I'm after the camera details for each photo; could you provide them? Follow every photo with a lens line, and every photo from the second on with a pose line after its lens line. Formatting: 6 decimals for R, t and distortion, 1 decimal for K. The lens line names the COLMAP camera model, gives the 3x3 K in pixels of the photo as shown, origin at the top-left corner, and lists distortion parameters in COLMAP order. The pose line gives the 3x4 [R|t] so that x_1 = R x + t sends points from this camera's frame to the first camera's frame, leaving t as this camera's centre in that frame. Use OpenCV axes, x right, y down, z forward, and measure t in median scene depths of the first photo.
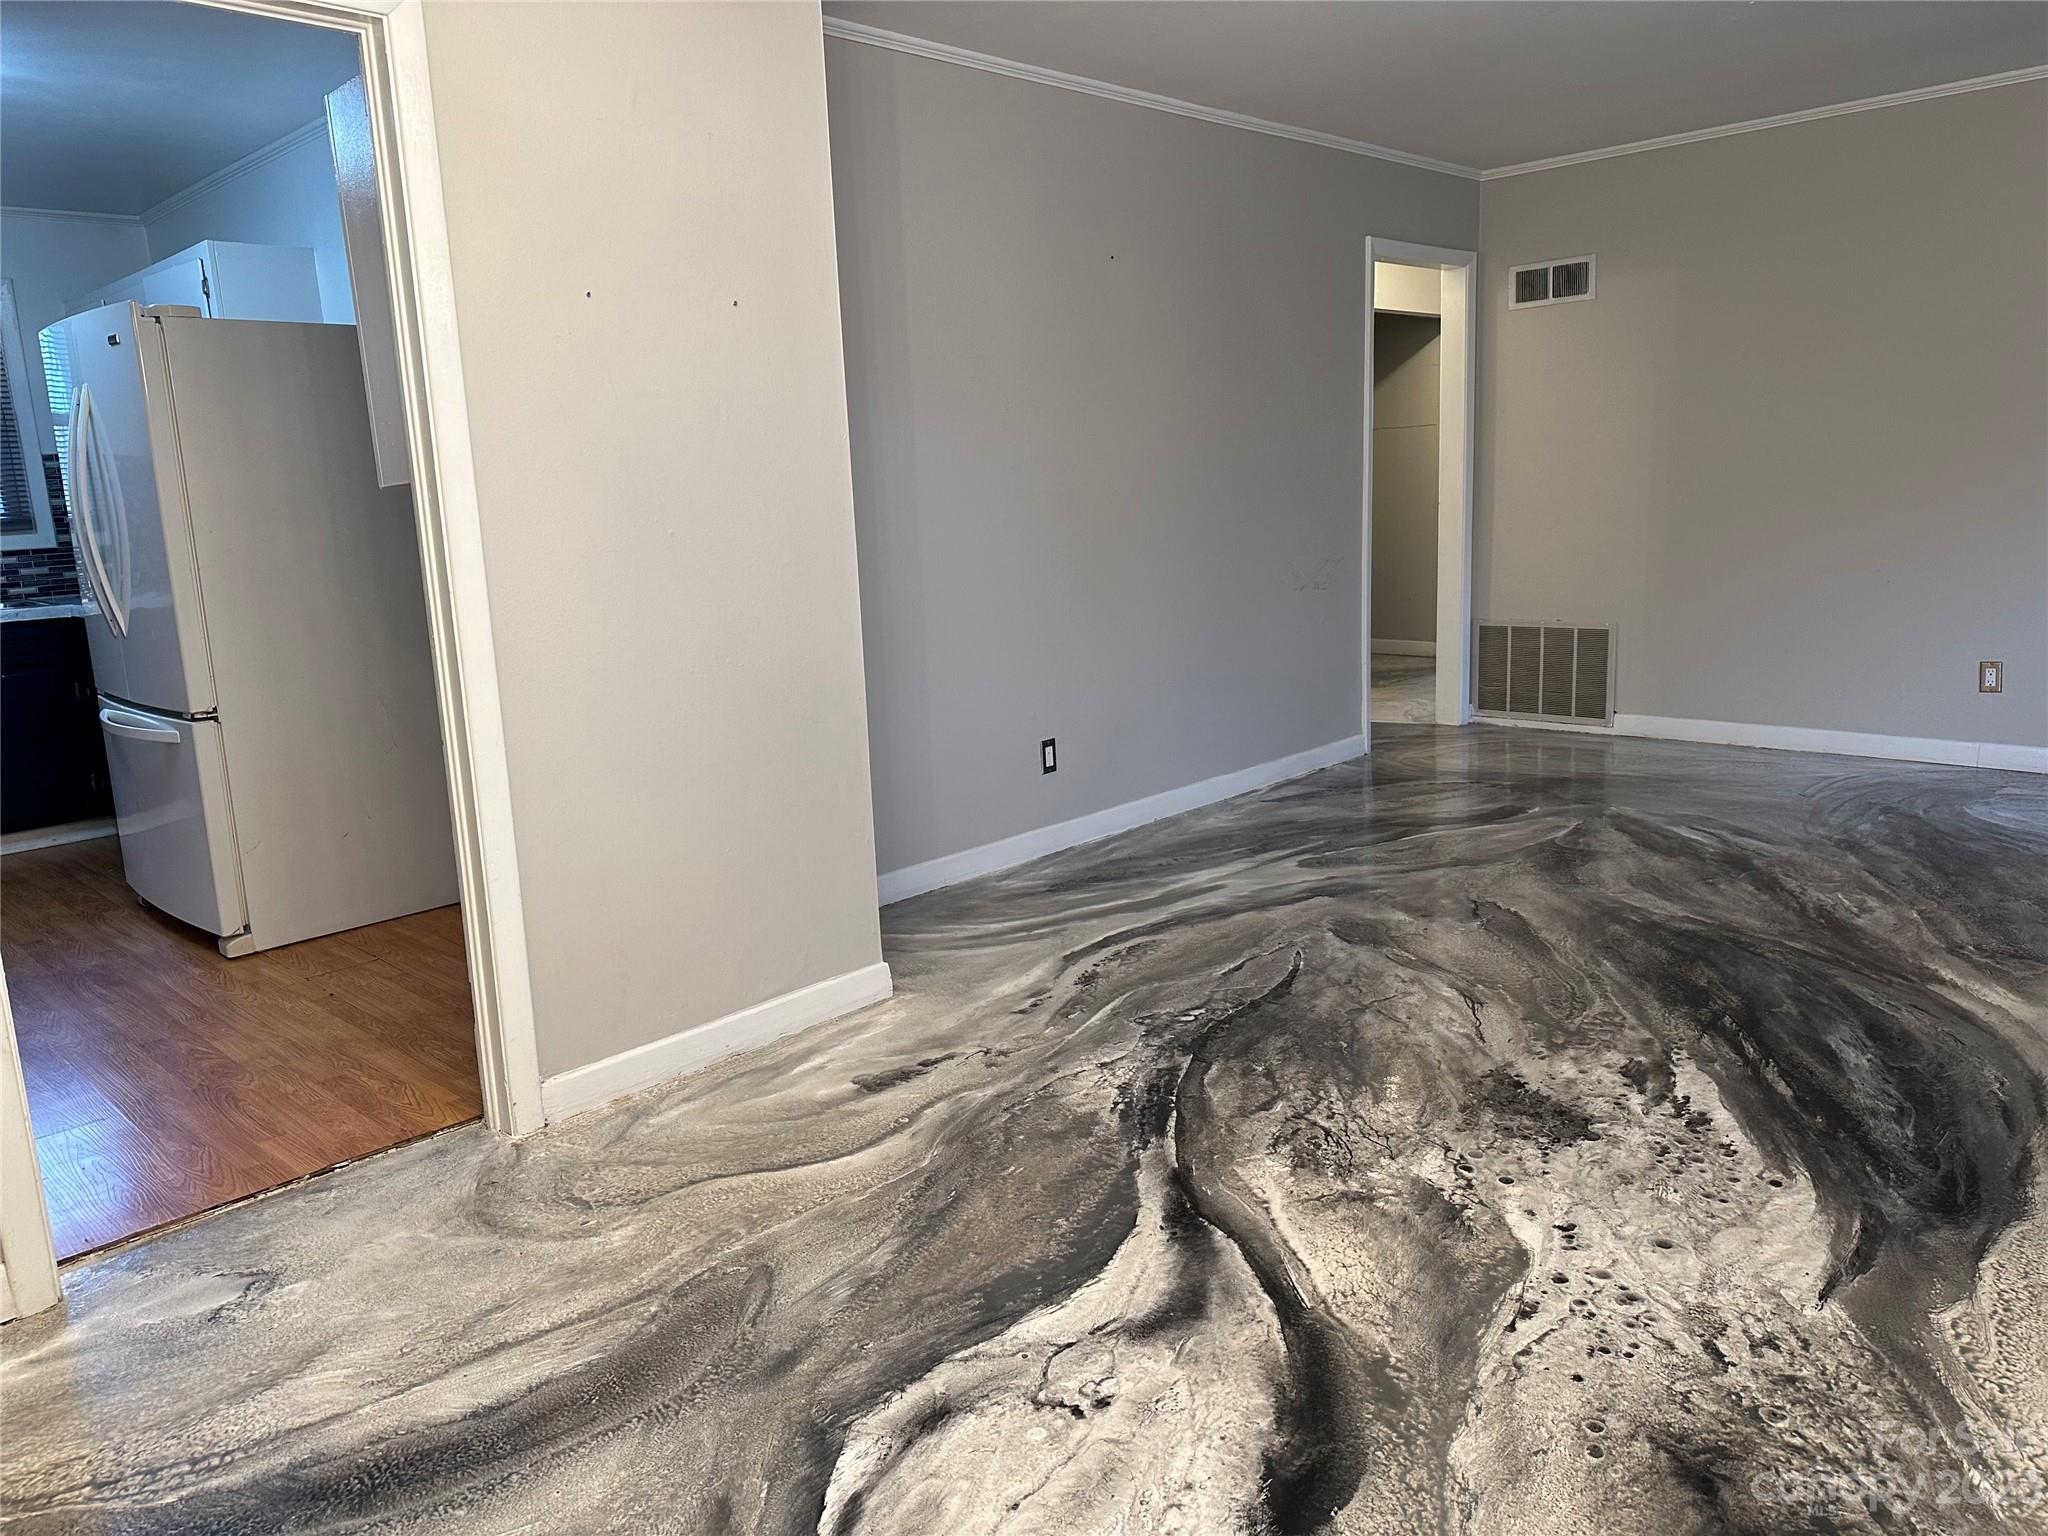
lens RADIAL K [[1464.9, 0, 1024.0], [0, 1464.9, 768.0], [0, 0, 1]] dist [-0.002279, -0.066377]
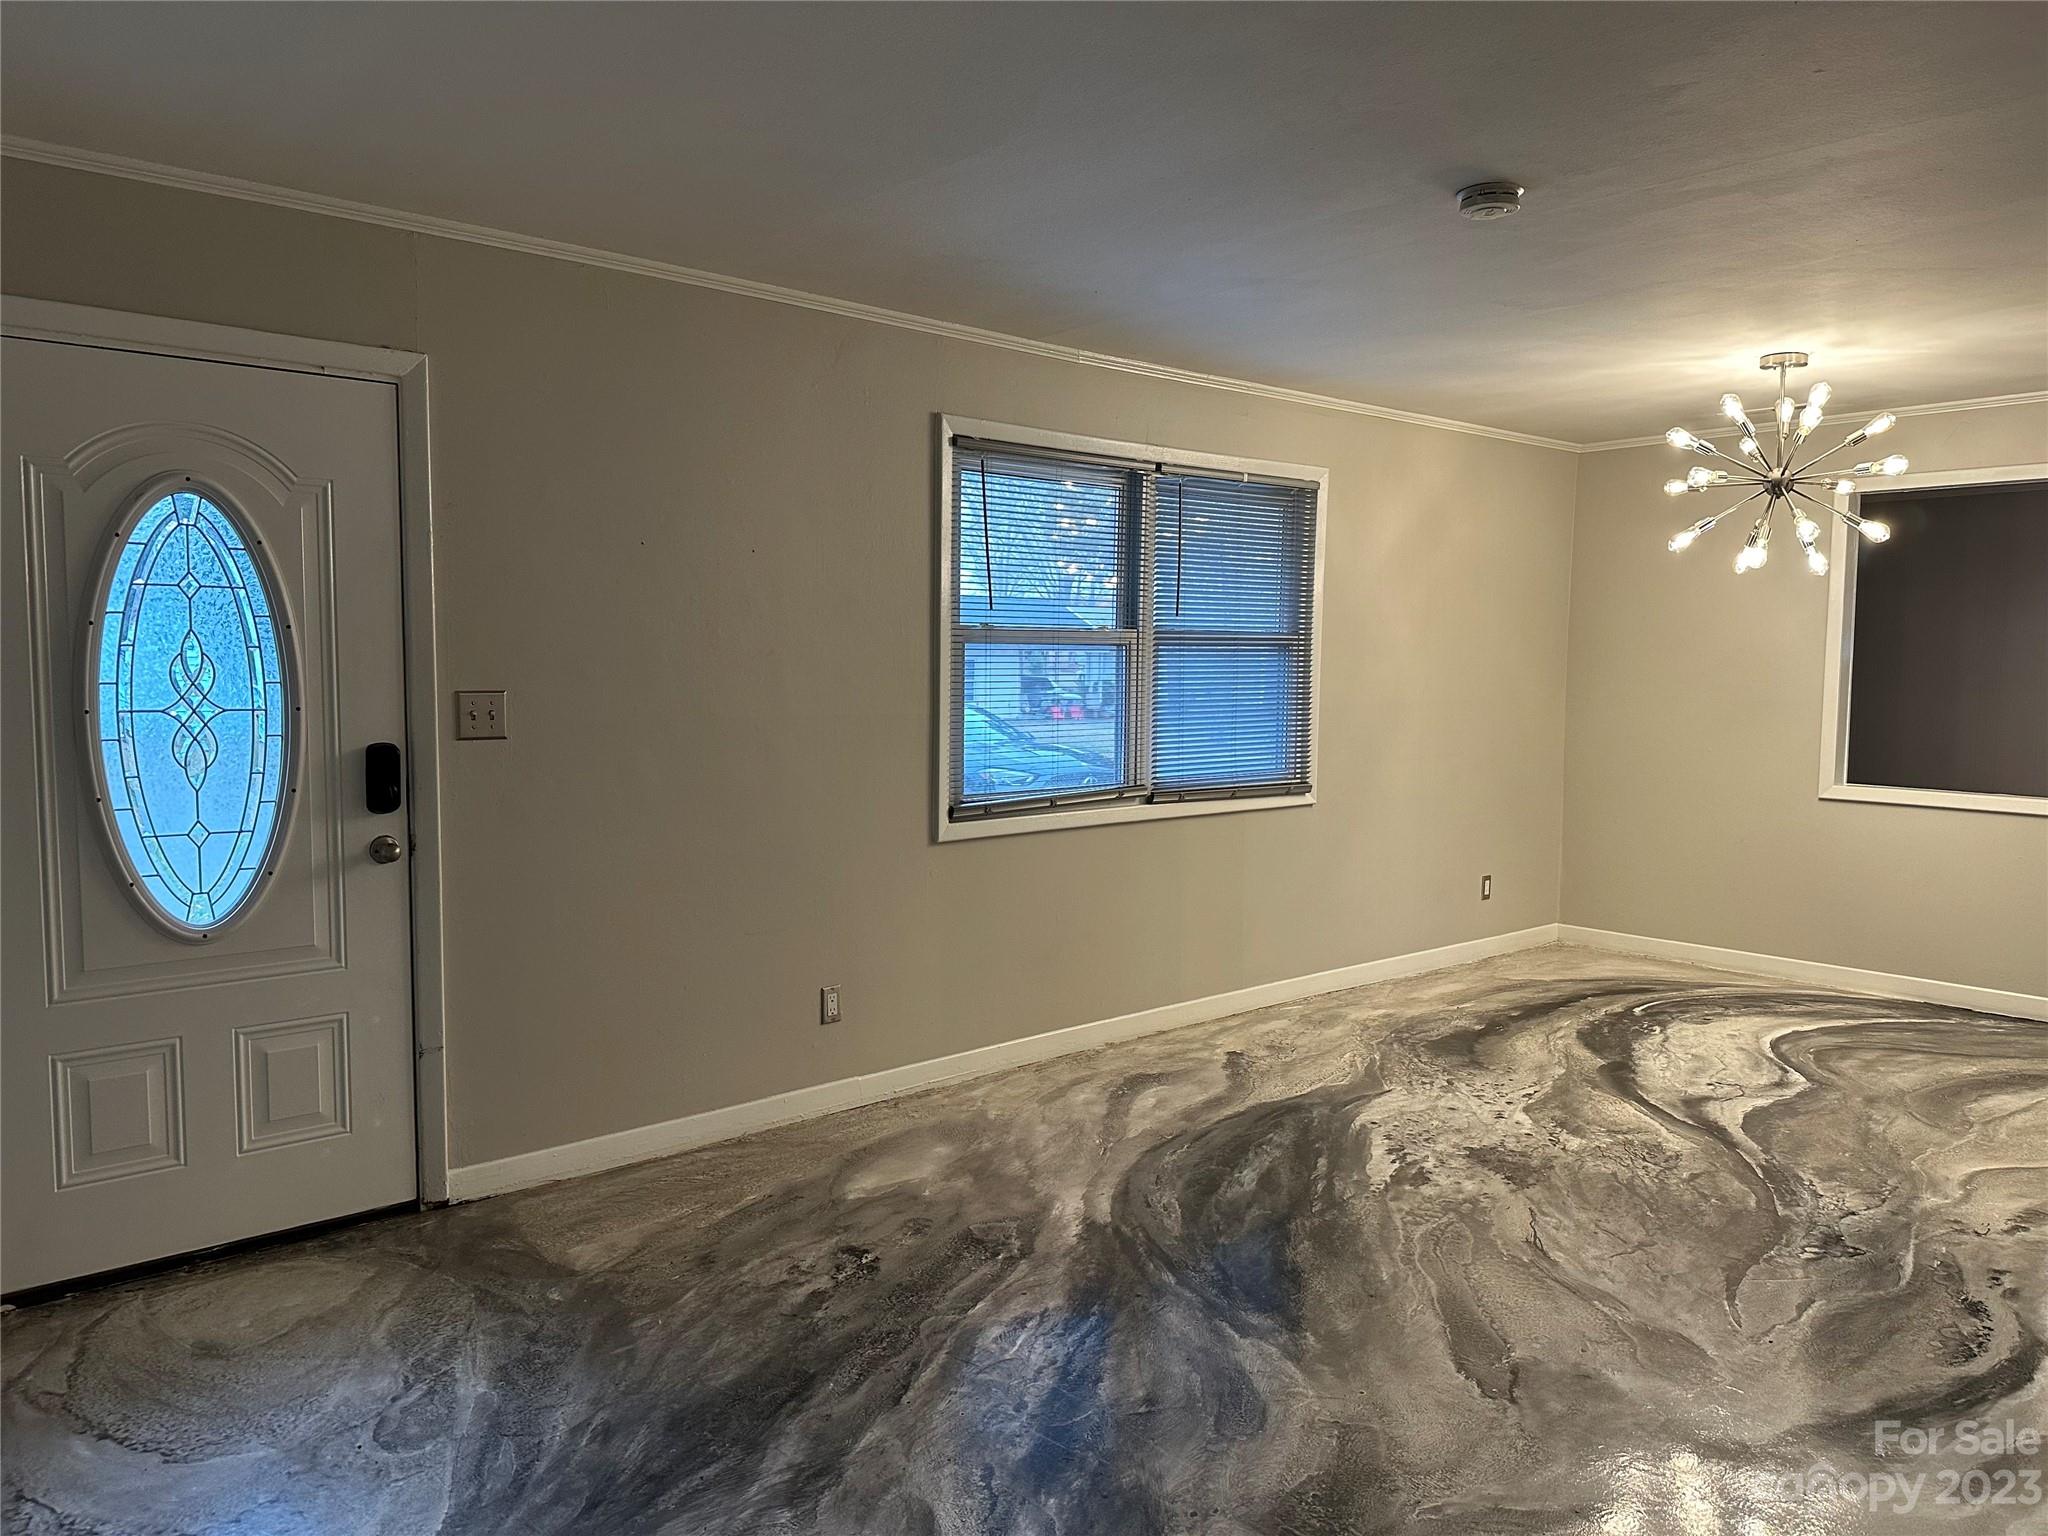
lens RADIAL K [[1413.9, 0, 1024.0], [0, 1413.9, 768.0], [0, 0, 1]] dist [-0.002129, 0.000928]
pose [[-0.994056, 0.035044, 0.103078, 0.652305], [0.062422, 0.959161, 0.275887, -0.560196], [-0.089200, 0.280682, -0.955647, 2.241794]]
